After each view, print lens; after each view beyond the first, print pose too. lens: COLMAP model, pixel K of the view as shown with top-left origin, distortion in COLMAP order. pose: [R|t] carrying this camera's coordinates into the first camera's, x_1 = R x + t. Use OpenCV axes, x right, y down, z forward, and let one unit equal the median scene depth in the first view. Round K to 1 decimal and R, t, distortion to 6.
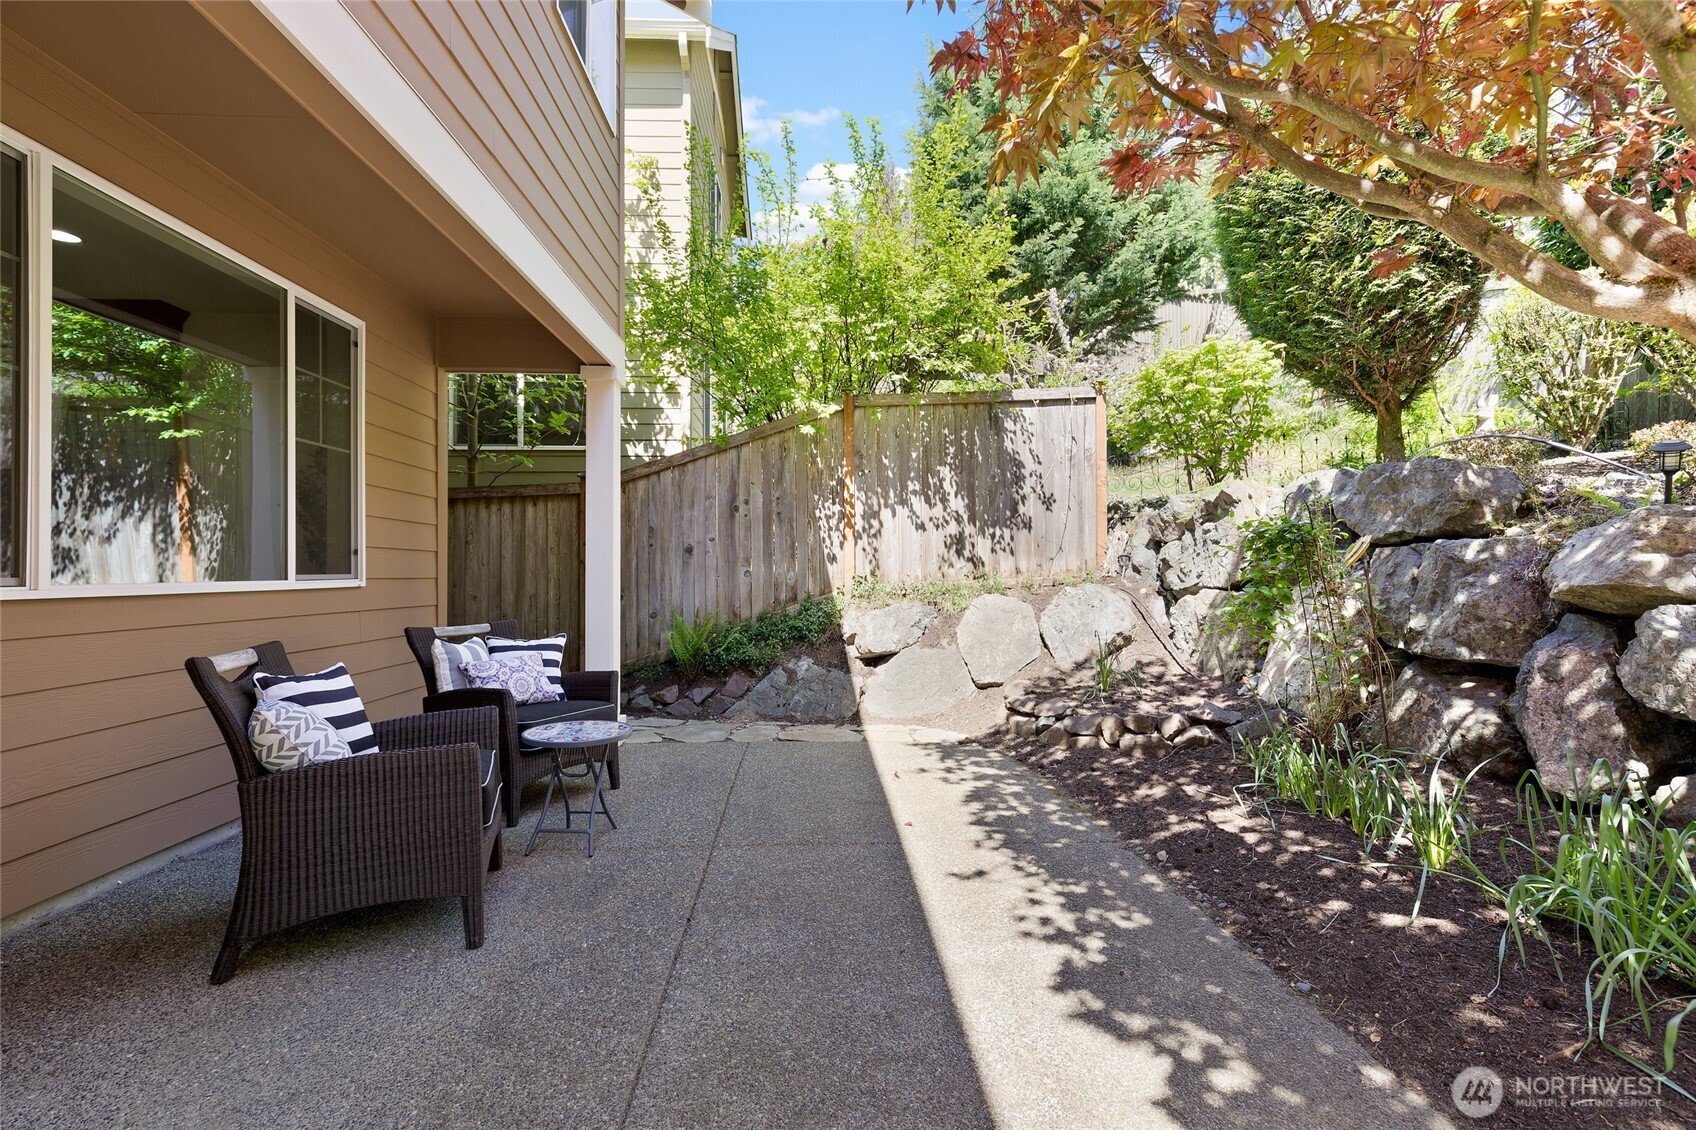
lens RADIAL K [[760.2, 0, 843.9], [0, 760.2, 566.0], [0, 0, 1]] dist [0.006997, -0.002212]
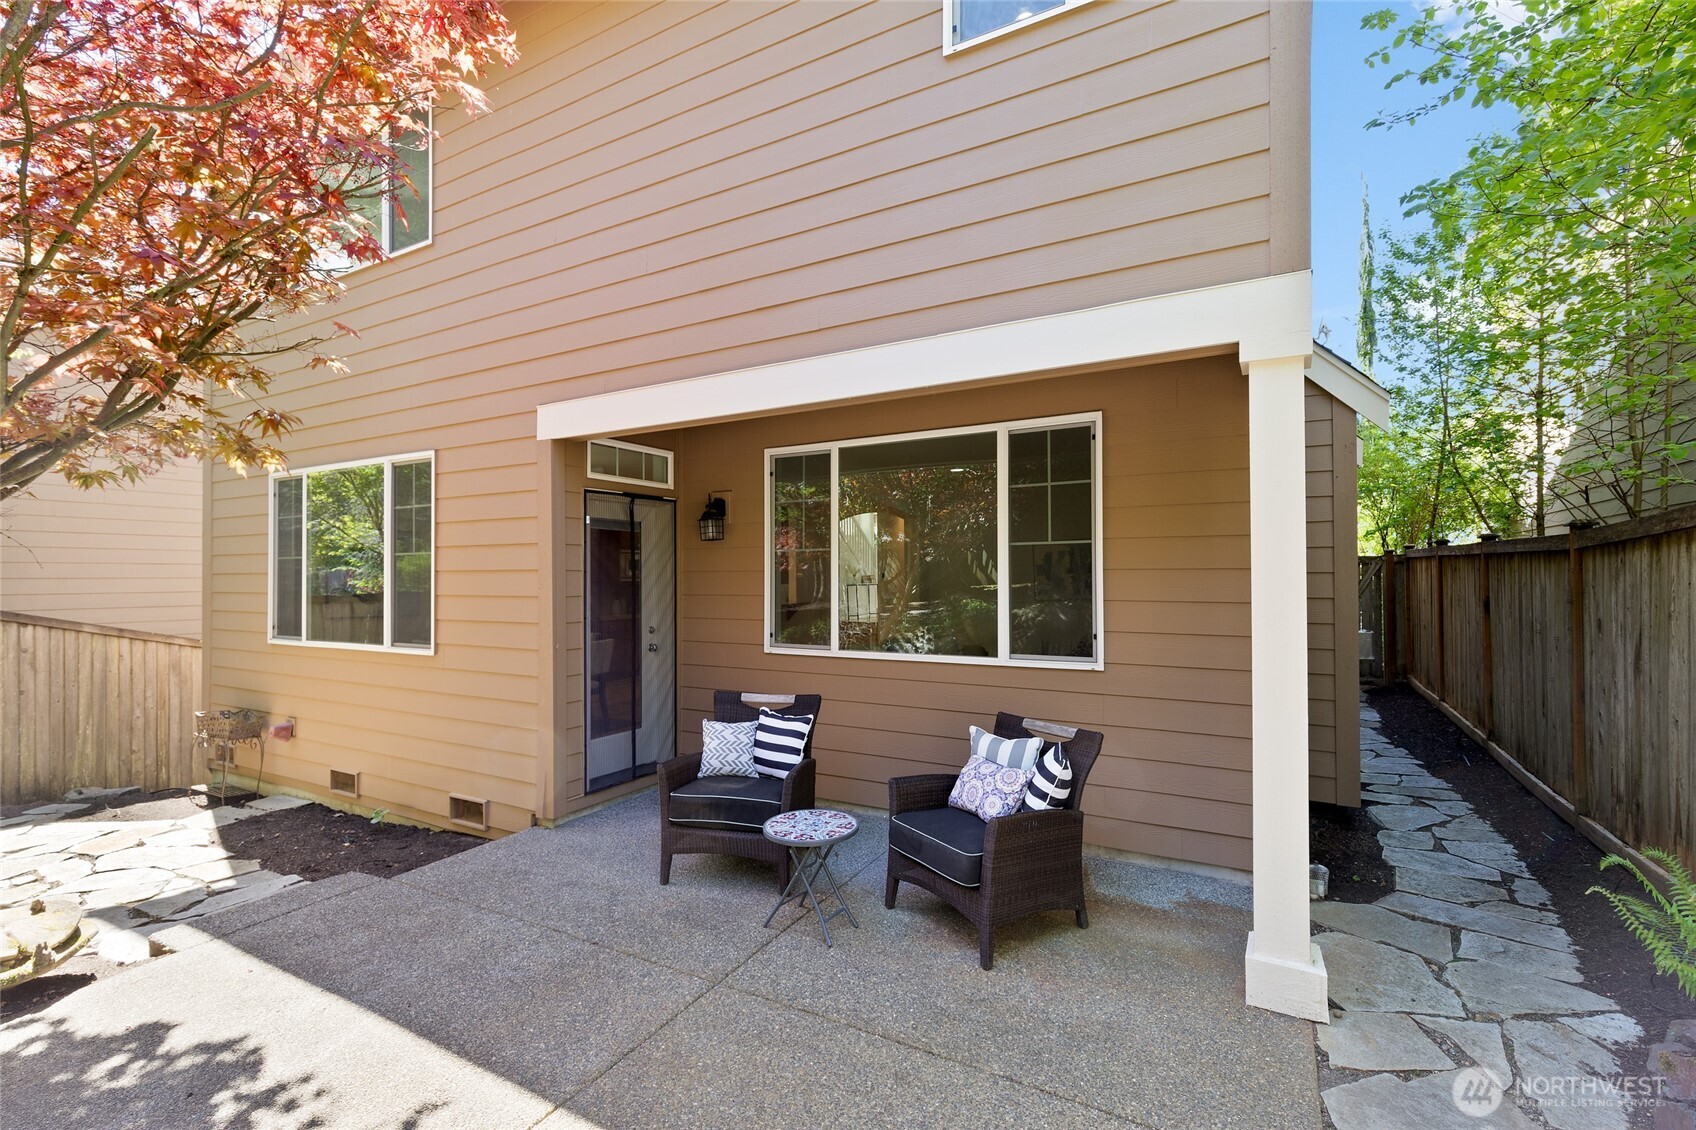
lens RADIAL K [[760.2, 0, 843.0], [0, 760.2, 568.9], [0, 0, 1]] dist [0.006997, -0.002212]
pose [[-0.523919, 0.002145, -0.851765, 0.767823], [0.012297, 0.999912, -0.005045, -0.198638], [0.851679, -0.013118, -0.523899, 2.256082]]
